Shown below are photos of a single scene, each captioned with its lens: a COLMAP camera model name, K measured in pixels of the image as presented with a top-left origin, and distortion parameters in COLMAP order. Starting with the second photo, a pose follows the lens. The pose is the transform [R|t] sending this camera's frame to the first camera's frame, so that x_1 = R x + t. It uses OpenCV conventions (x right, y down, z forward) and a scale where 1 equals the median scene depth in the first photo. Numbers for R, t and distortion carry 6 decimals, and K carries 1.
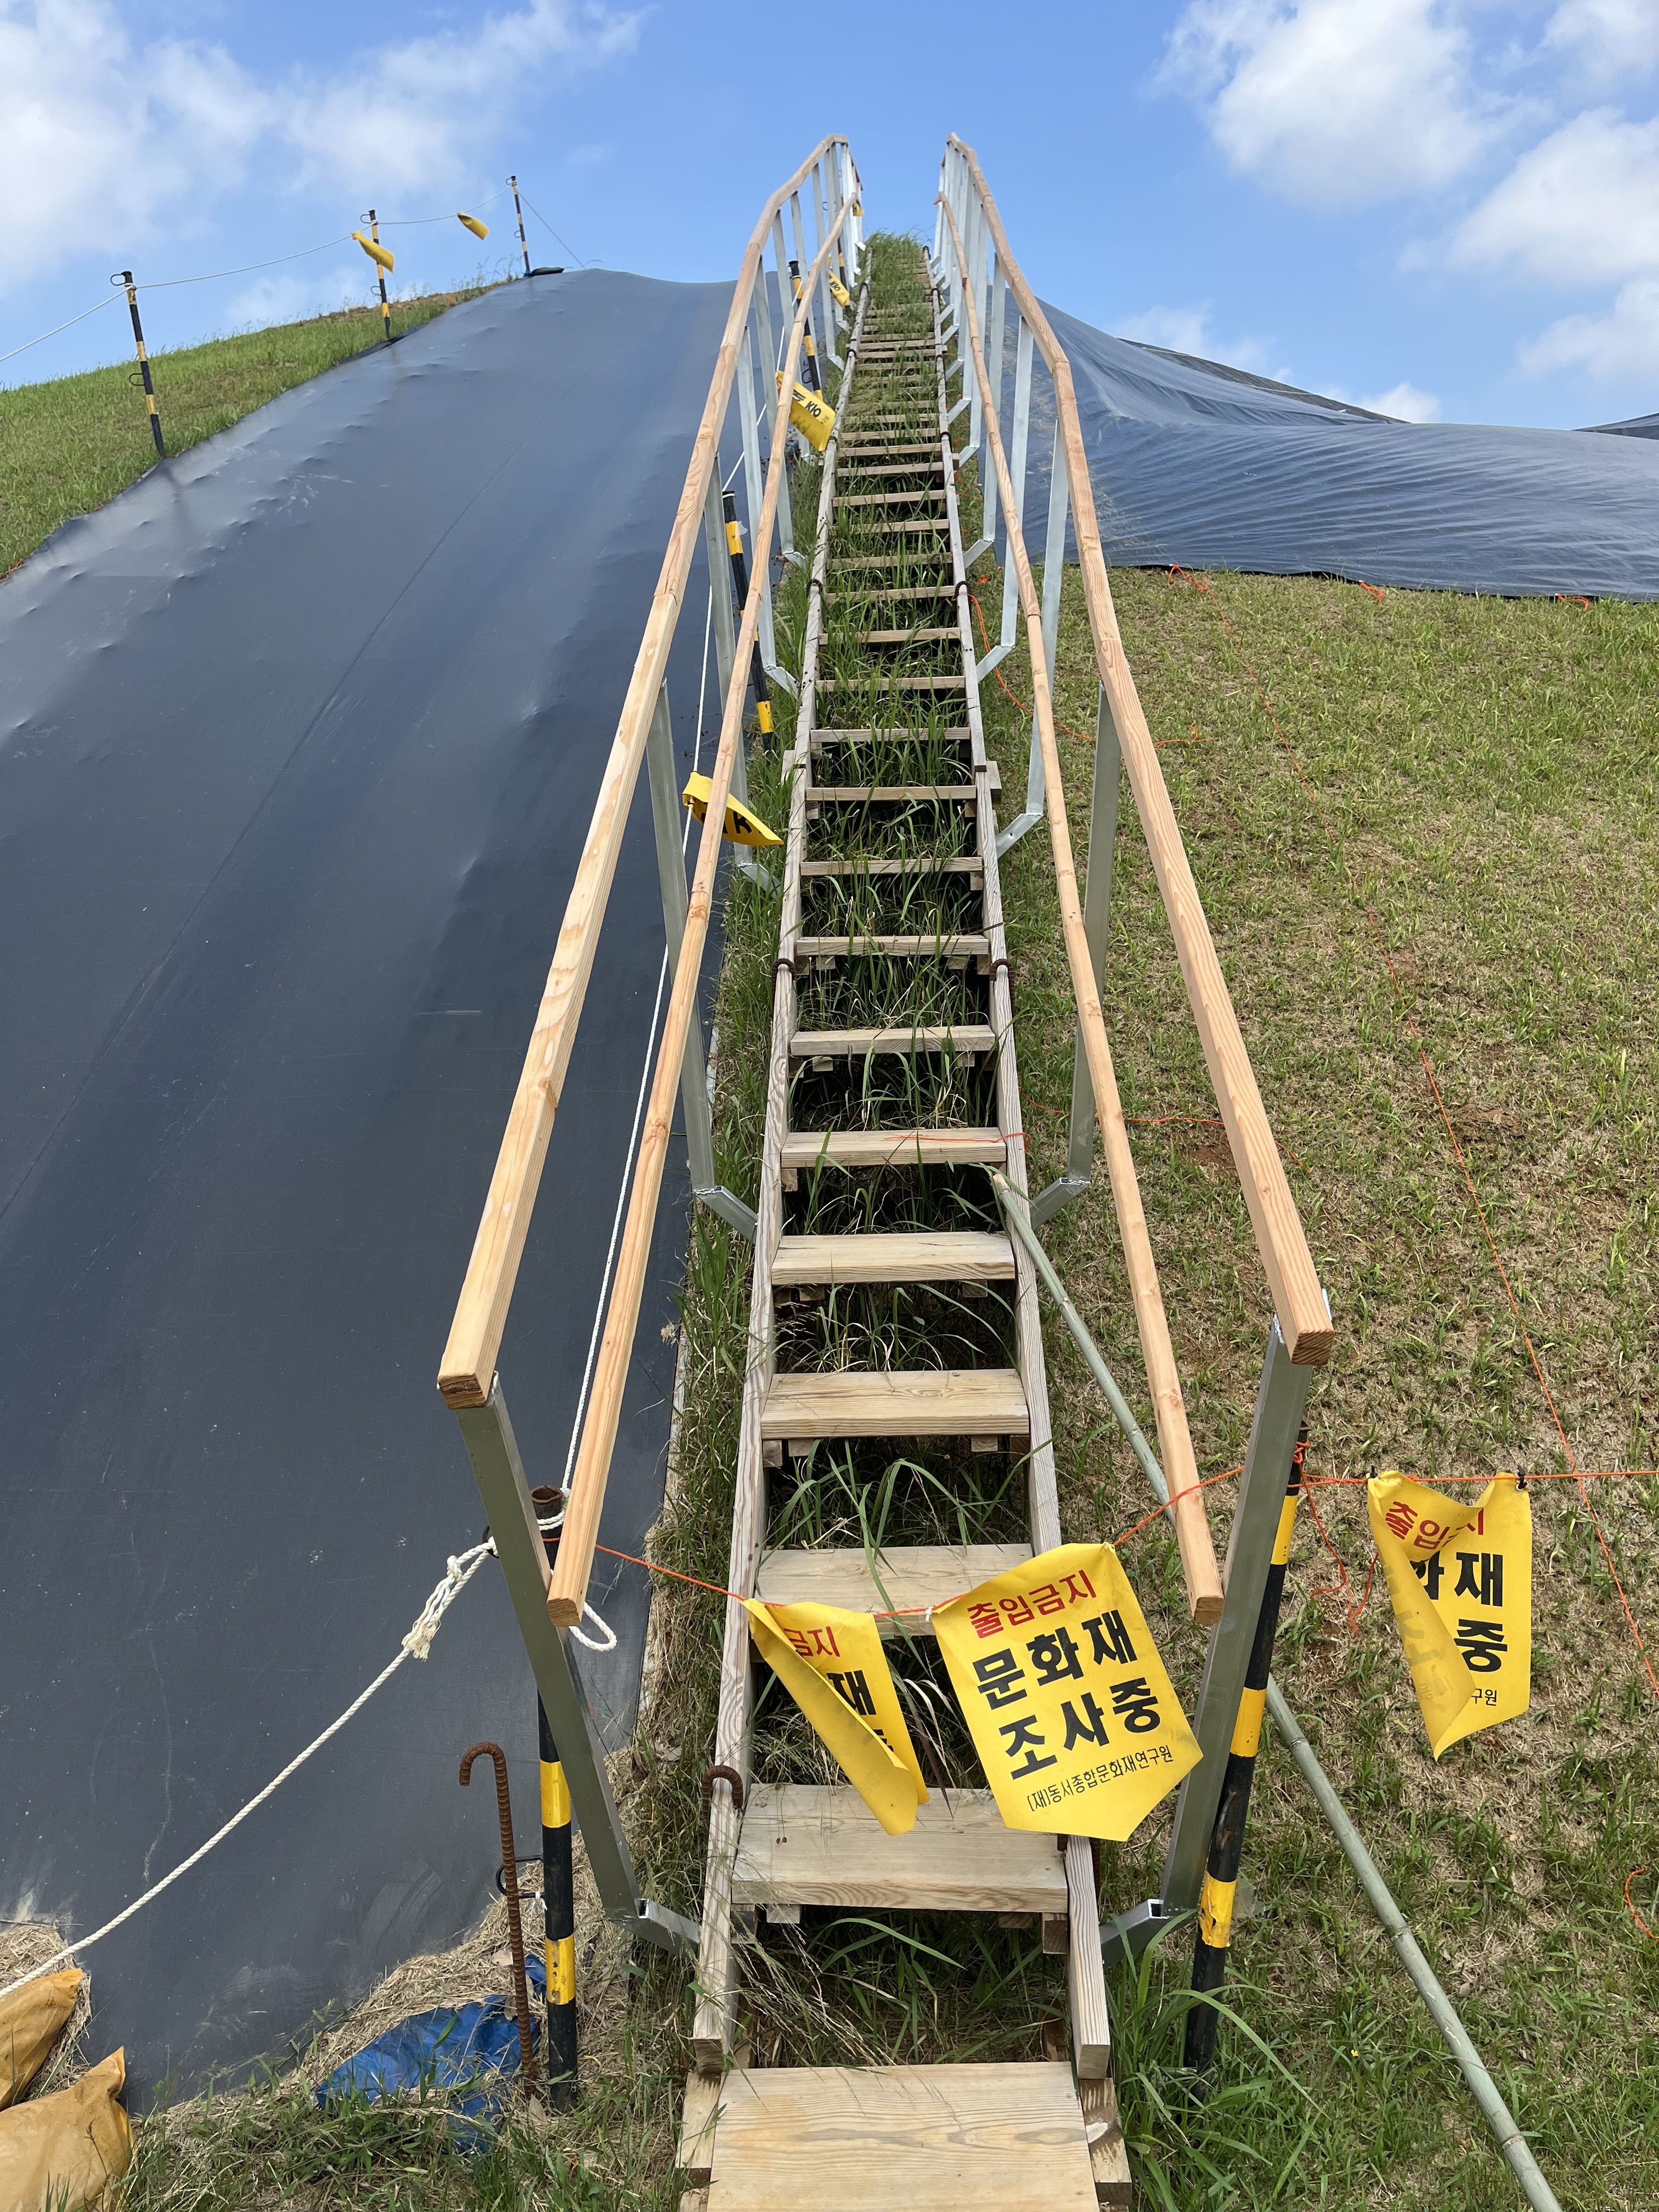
lens RADIAL K [[1674.8, 0, 846.4], [0, 1674.8, 1105.8], [0, 0, 1]] dist [0.061594, -0.093800]
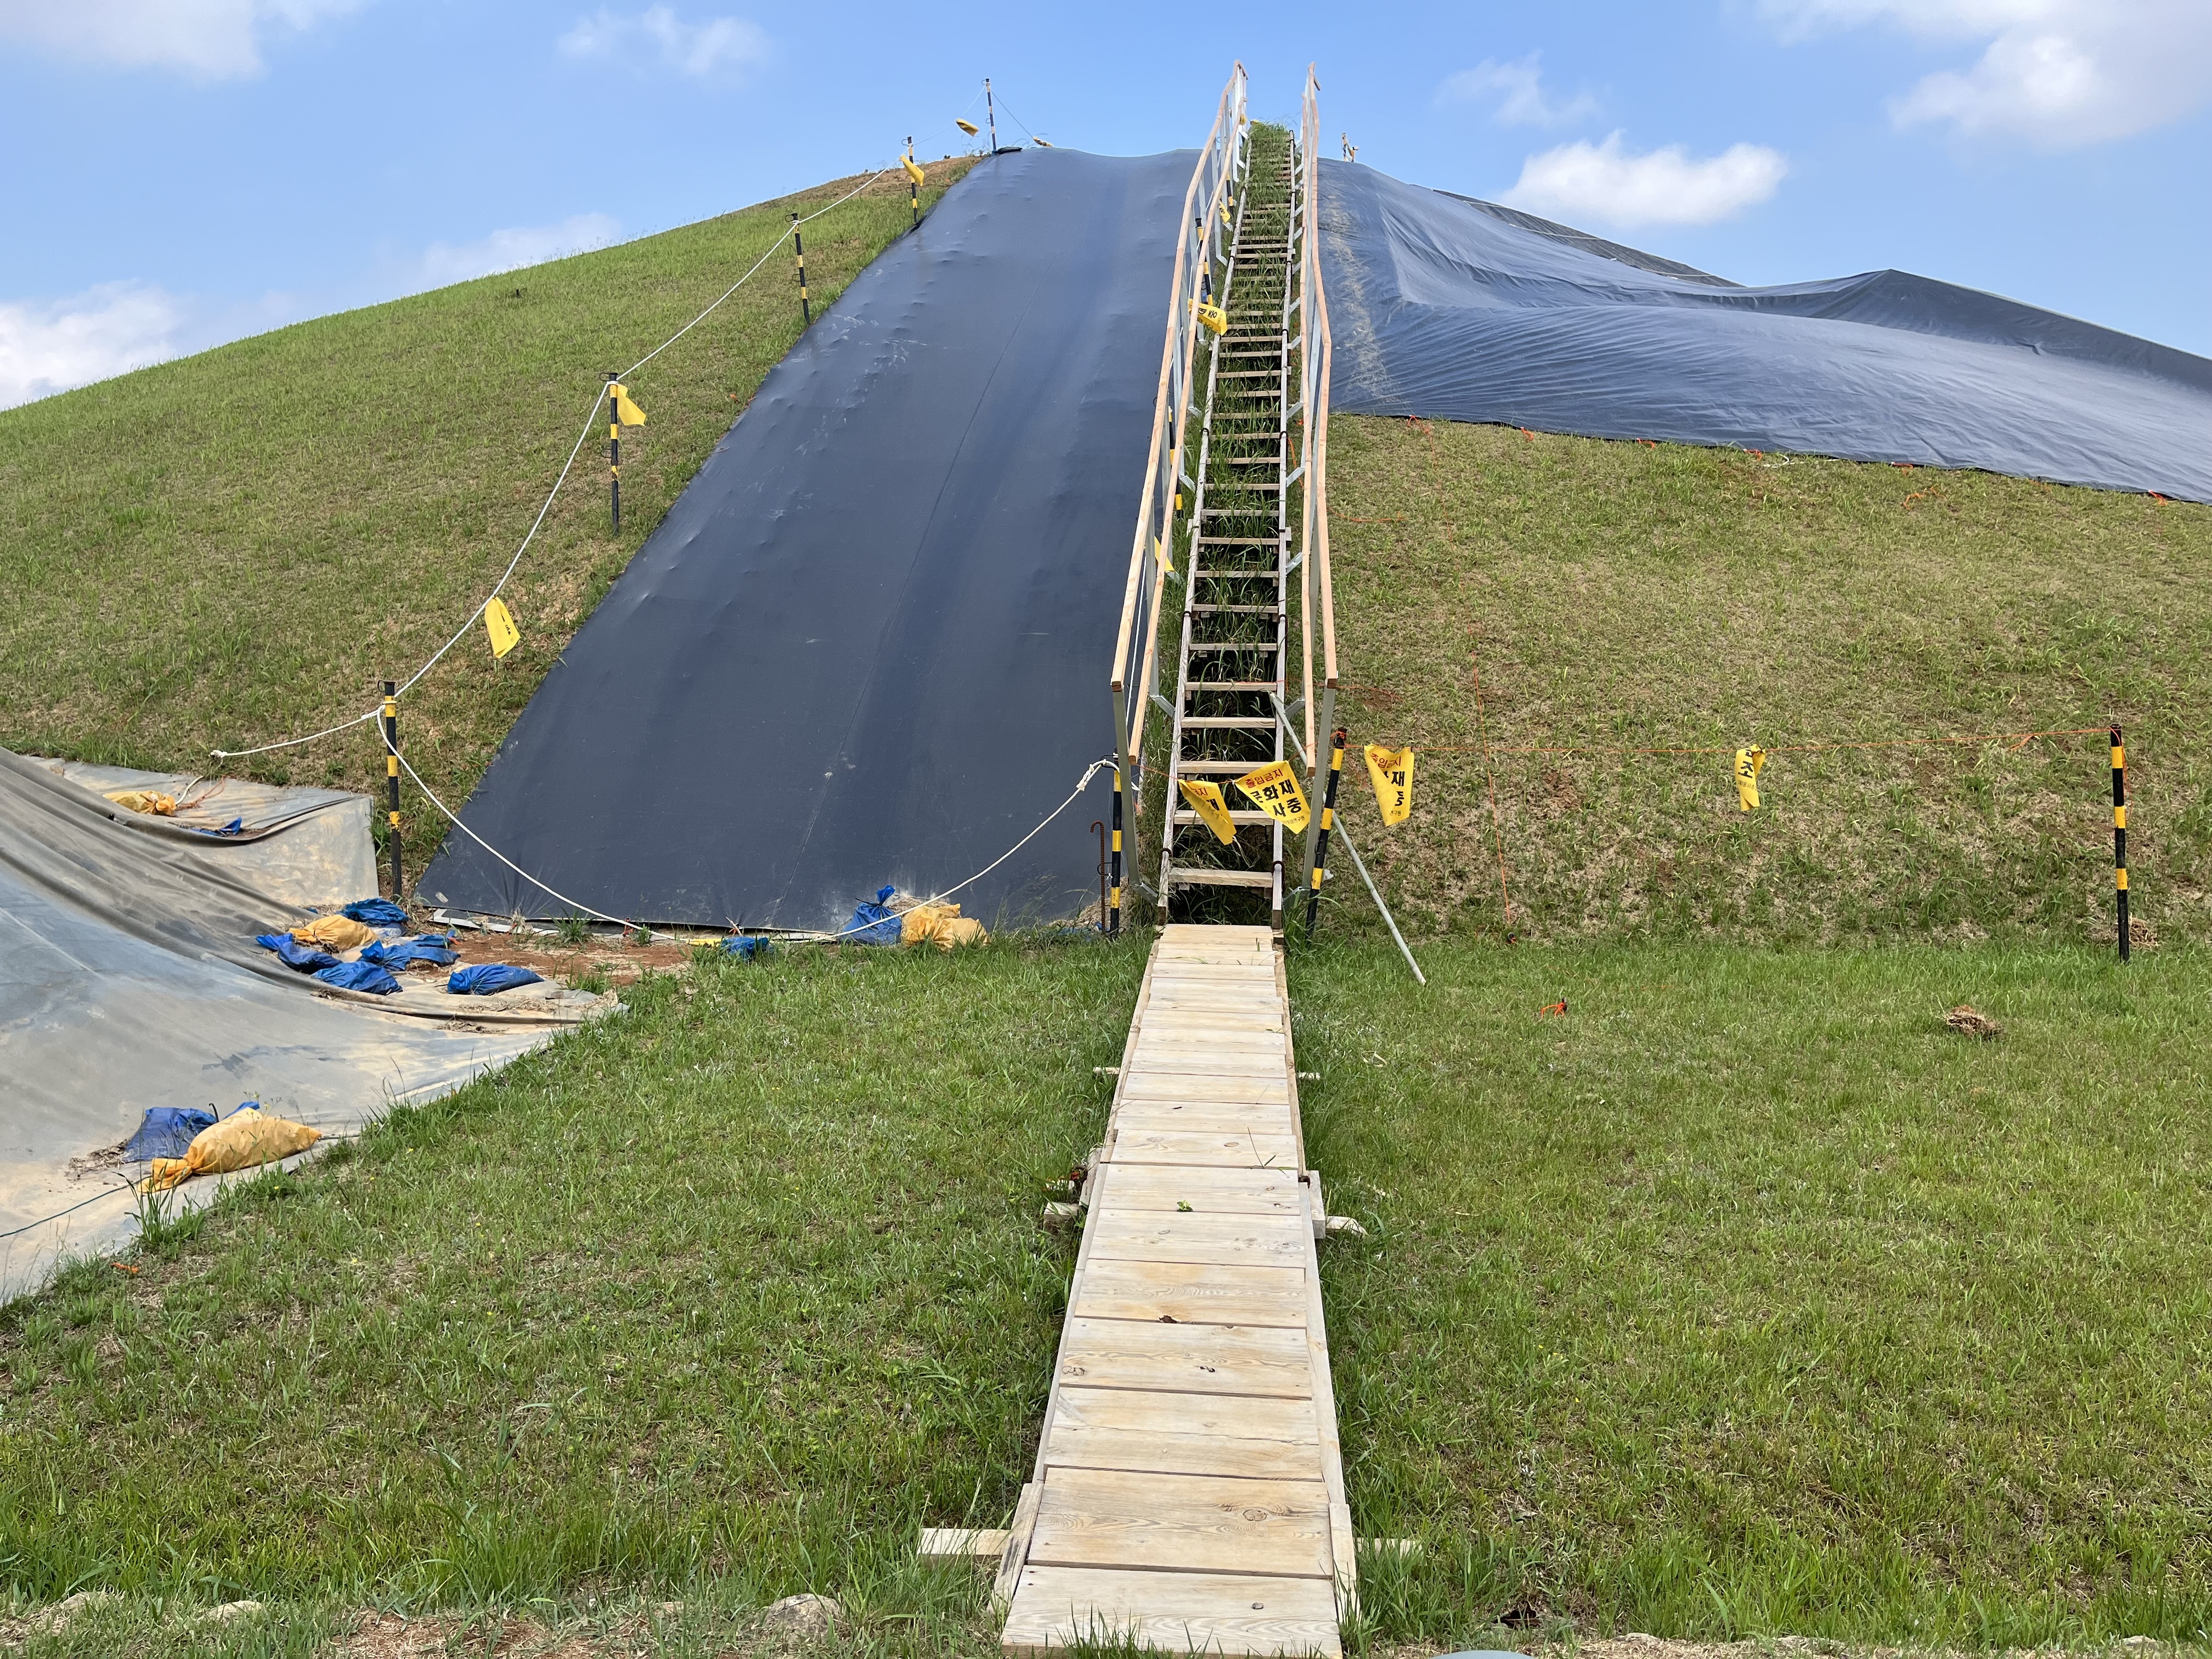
lens RADIAL K [[1674.8, 0, 1088.4], [0, 1674.8, 831.6], [0, 0, 1]] dist [0.061594, -0.093800]
pose [[0.996887, 0.043304, -0.065882, -0.007088], [-0.044233, 0.998940, -0.012707, 0.214163], [0.065262, 0.015582, 0.997746, -1.113175]]
